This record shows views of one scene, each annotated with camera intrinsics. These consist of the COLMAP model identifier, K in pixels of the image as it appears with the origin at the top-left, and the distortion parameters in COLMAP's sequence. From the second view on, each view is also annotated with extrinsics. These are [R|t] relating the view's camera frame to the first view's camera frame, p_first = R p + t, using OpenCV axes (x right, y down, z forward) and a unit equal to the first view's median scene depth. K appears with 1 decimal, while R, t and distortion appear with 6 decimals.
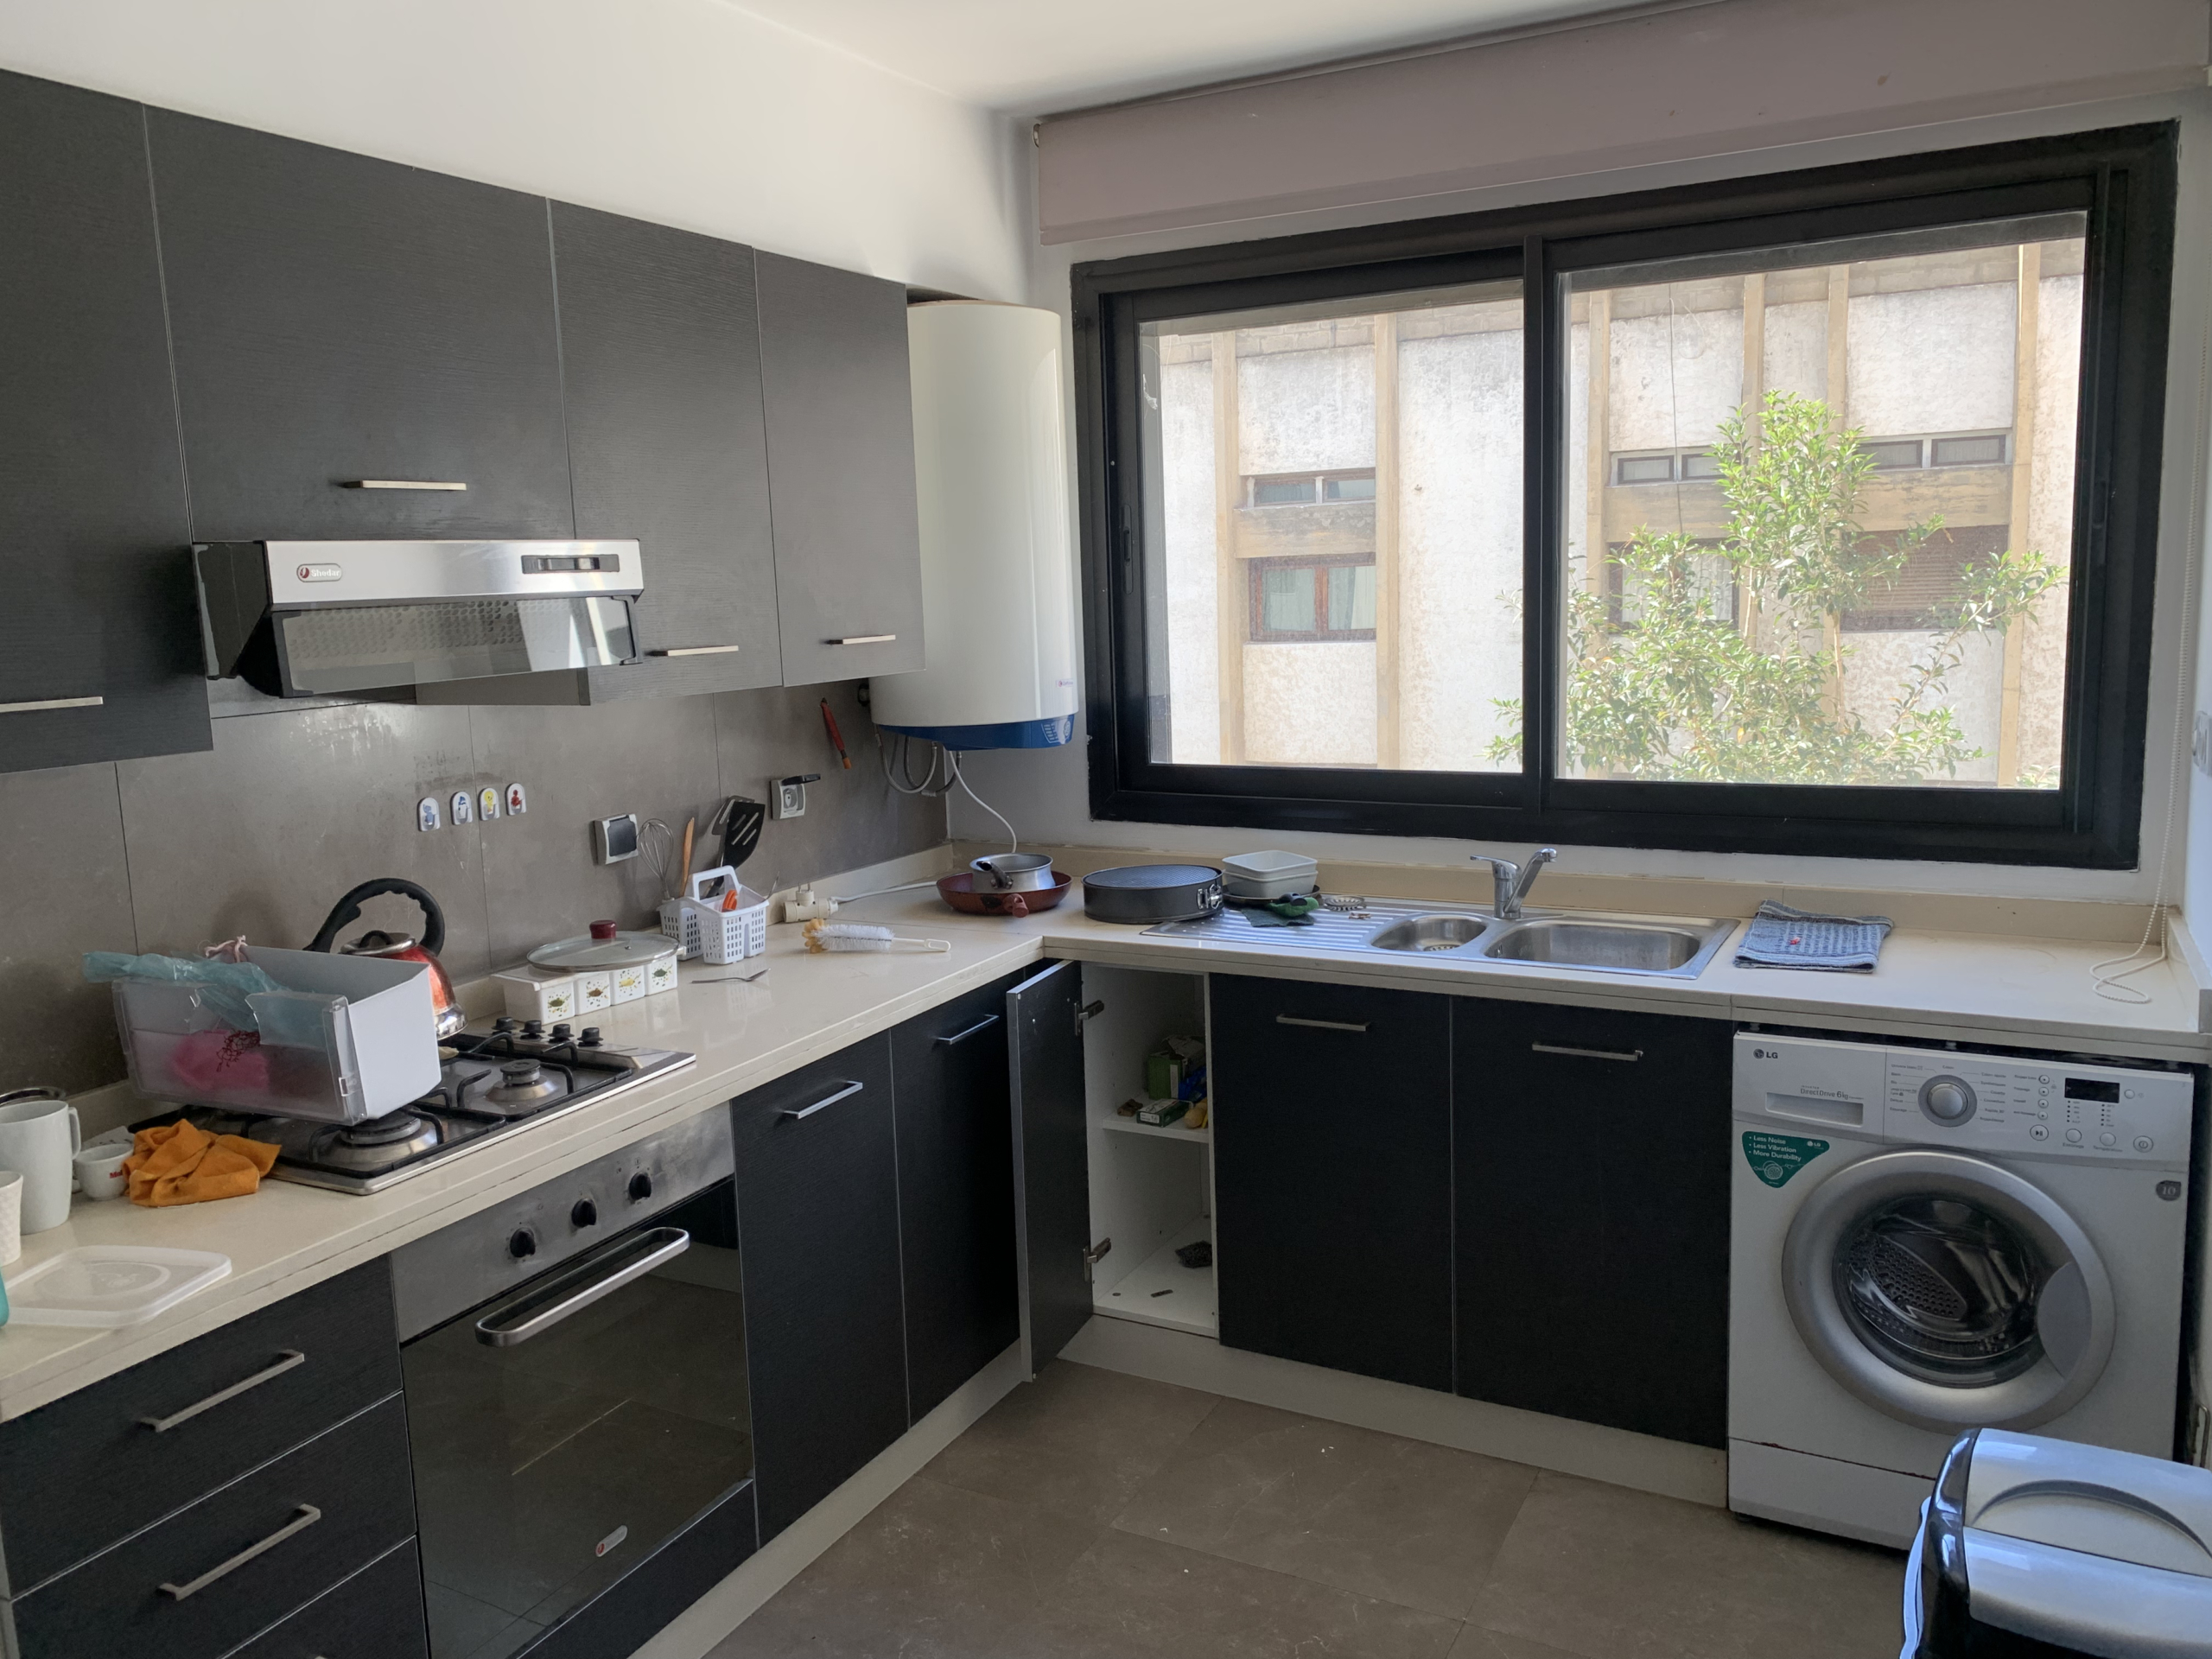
lens RADIAL K [[1662.2, 0, 1103.1], [0, 1662.2, 828.5], [0, 0, 1]] dist [0.011279, -0.002655]
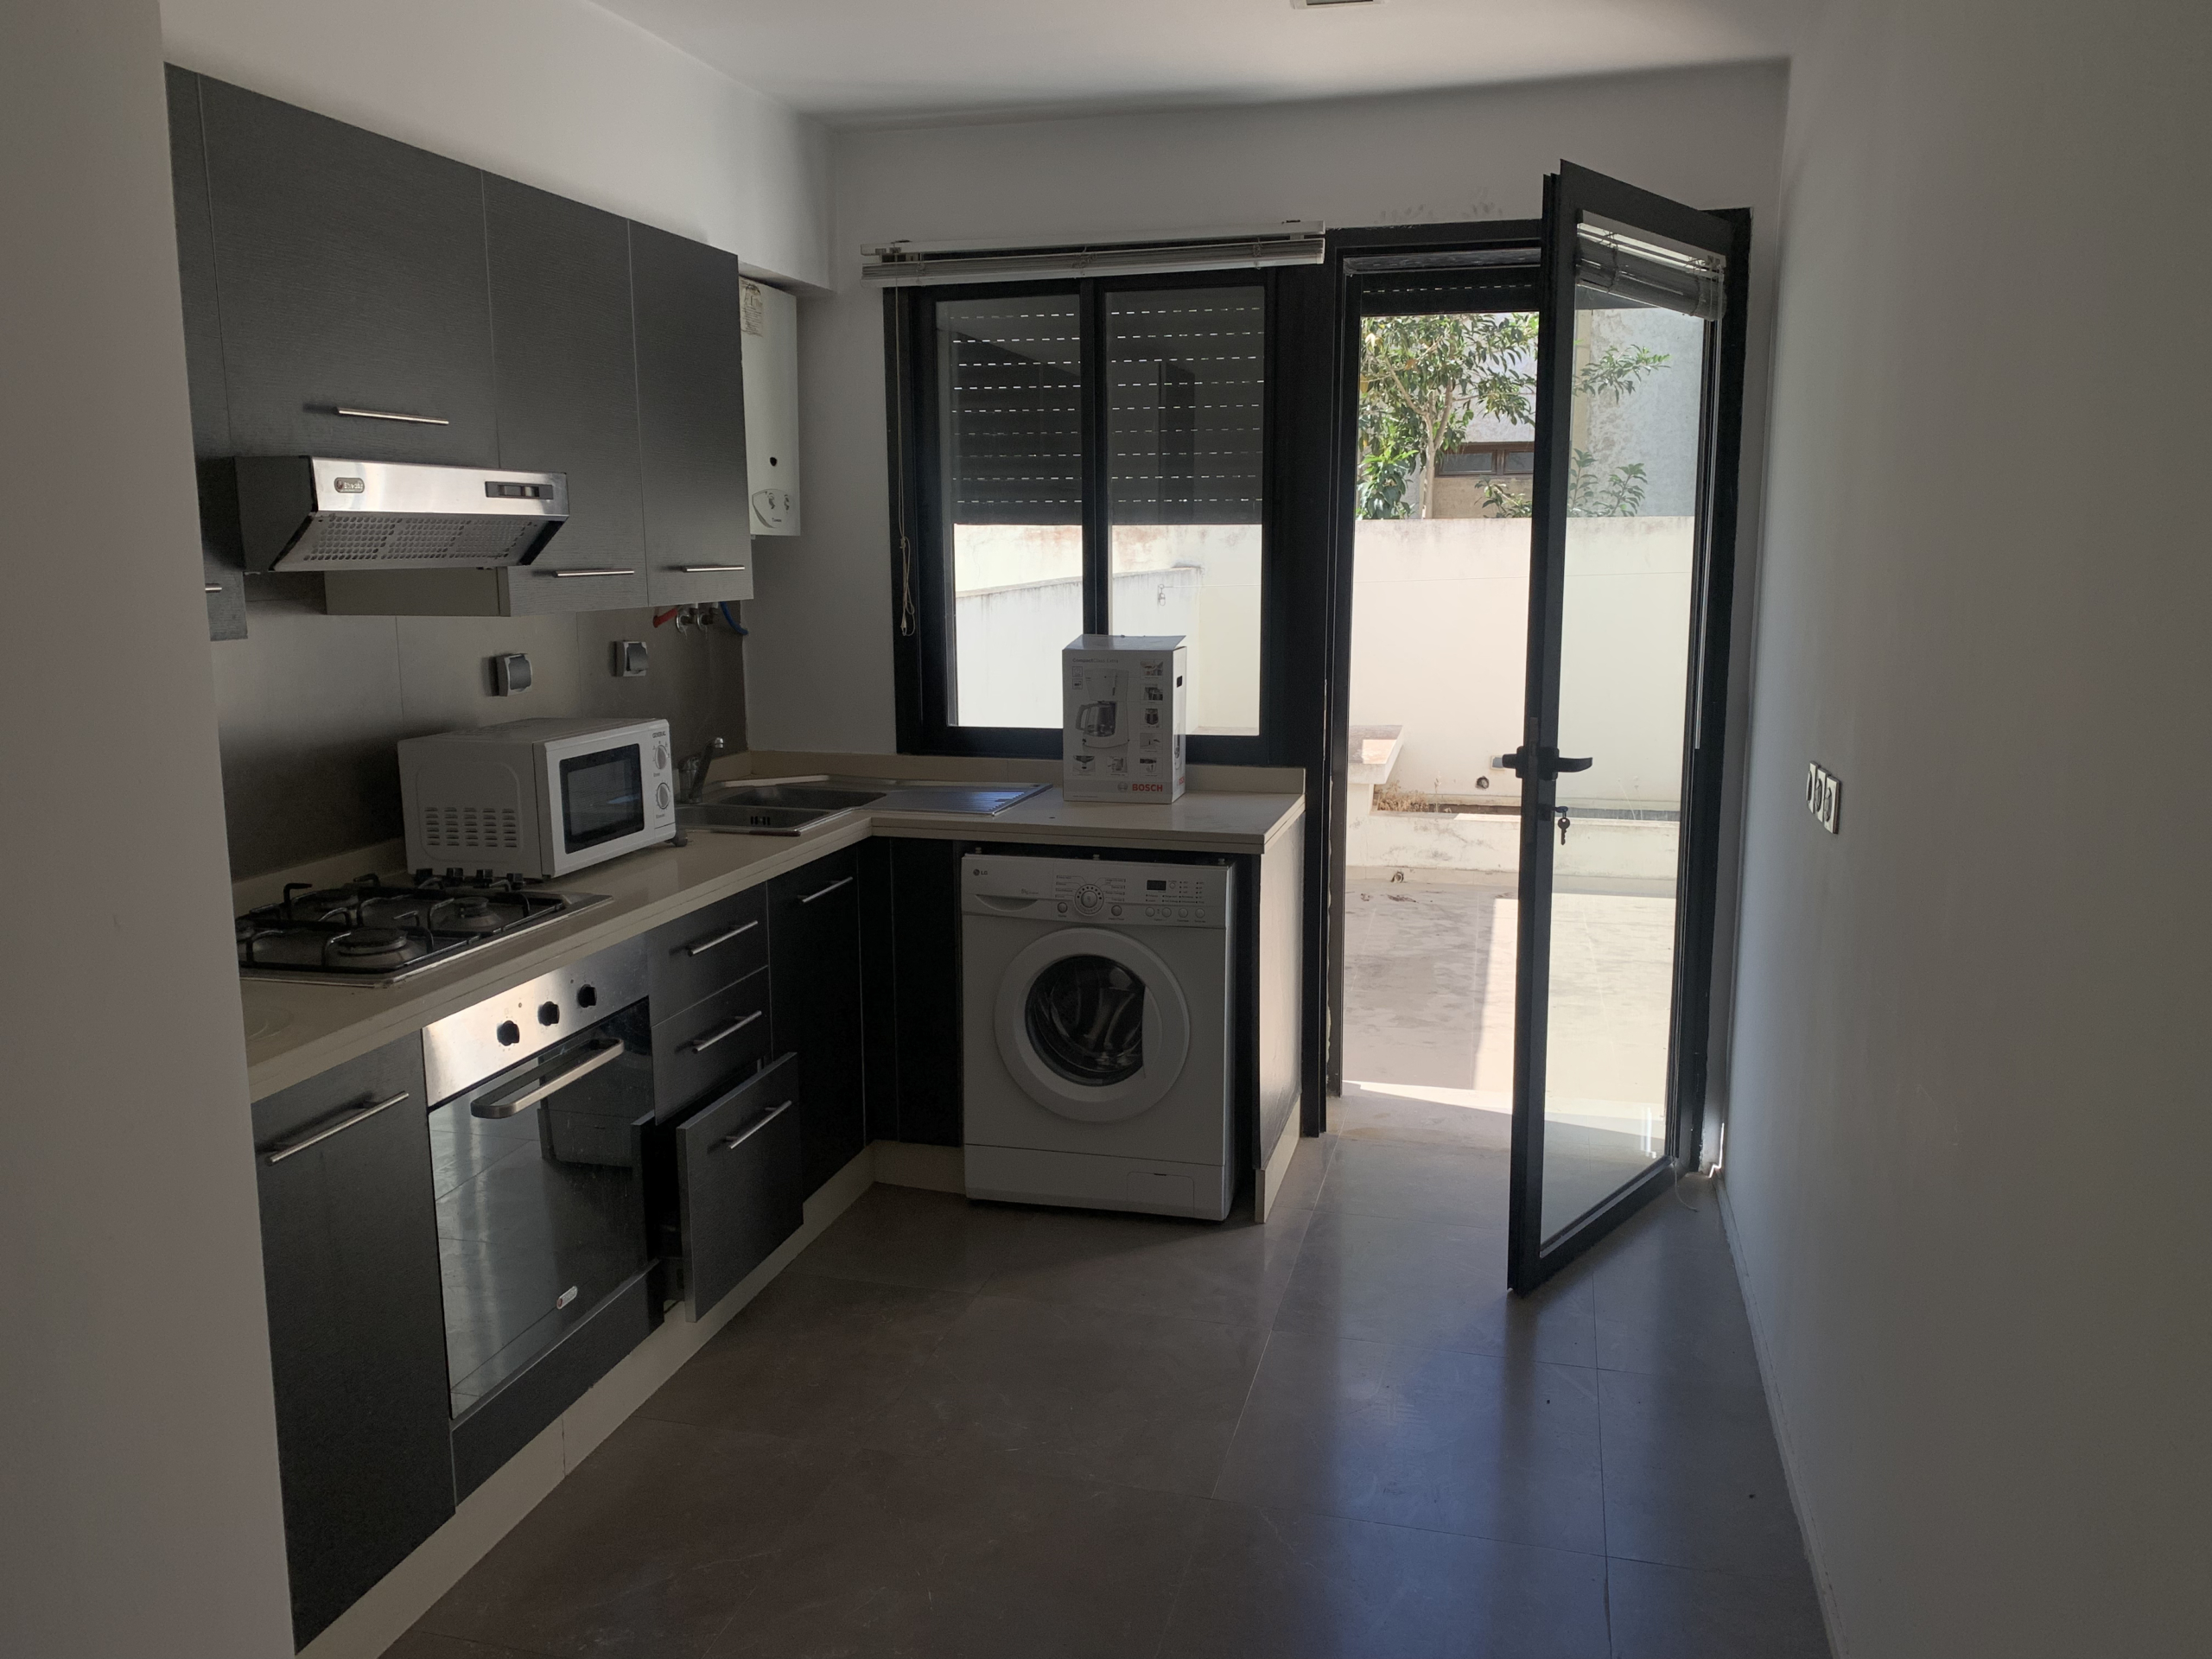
lens RADIAL K [[1662.2, 0, 1109.7], [0, 1662.2, 826.5], [0, 0, 1]] dist [0.011279, -0.002655]
pose [[0.972847, 0.008661, 0.231287, -0.186394], [-0.012591, 0.999800, 0.015520, 0.063880], [-0.231106, -0.018011, 0.972762, -0.296053]]
